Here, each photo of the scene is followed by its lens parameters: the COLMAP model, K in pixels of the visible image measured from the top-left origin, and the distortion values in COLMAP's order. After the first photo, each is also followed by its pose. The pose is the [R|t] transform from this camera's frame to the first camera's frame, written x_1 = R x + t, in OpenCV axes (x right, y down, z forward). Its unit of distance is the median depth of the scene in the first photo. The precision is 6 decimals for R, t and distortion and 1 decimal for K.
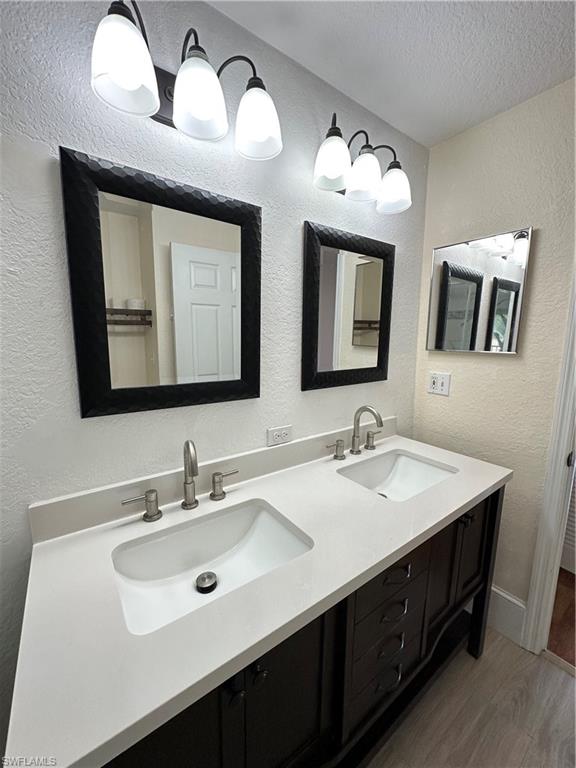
lens RADIAL K [[308.2, 0, 286.6], [0, 308.2, 383.1], [0, 0, 1]] dist [-0.003370, 0.001421]
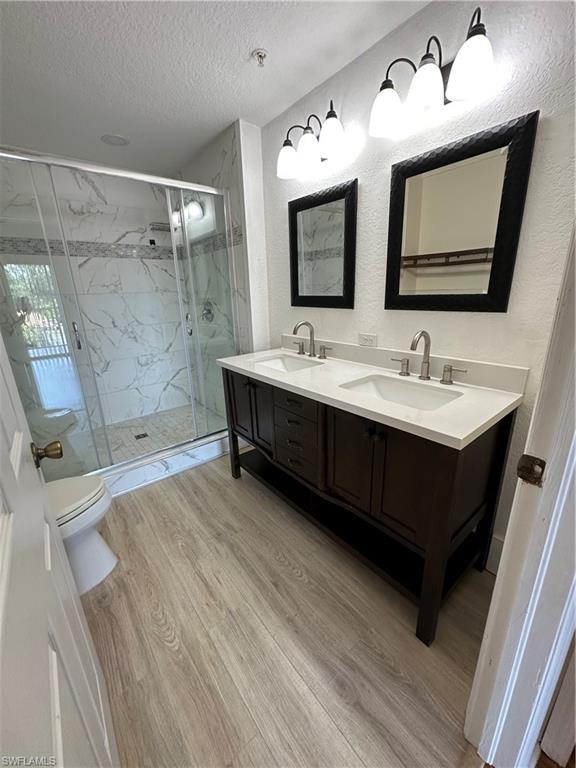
lens RADIAL K [[308.2, 0, 286.9], [0, 308.2, 385.1], [0, 0, 1]] dist [-0.003370, 0.001421]
pose [[0.043537, 0.282466, -0.958289, 1.500564], [-0.127518, 0.952924, 0.275091, 0.027796], [0.990880, 0.110223, 0.077507, 0.593584]]
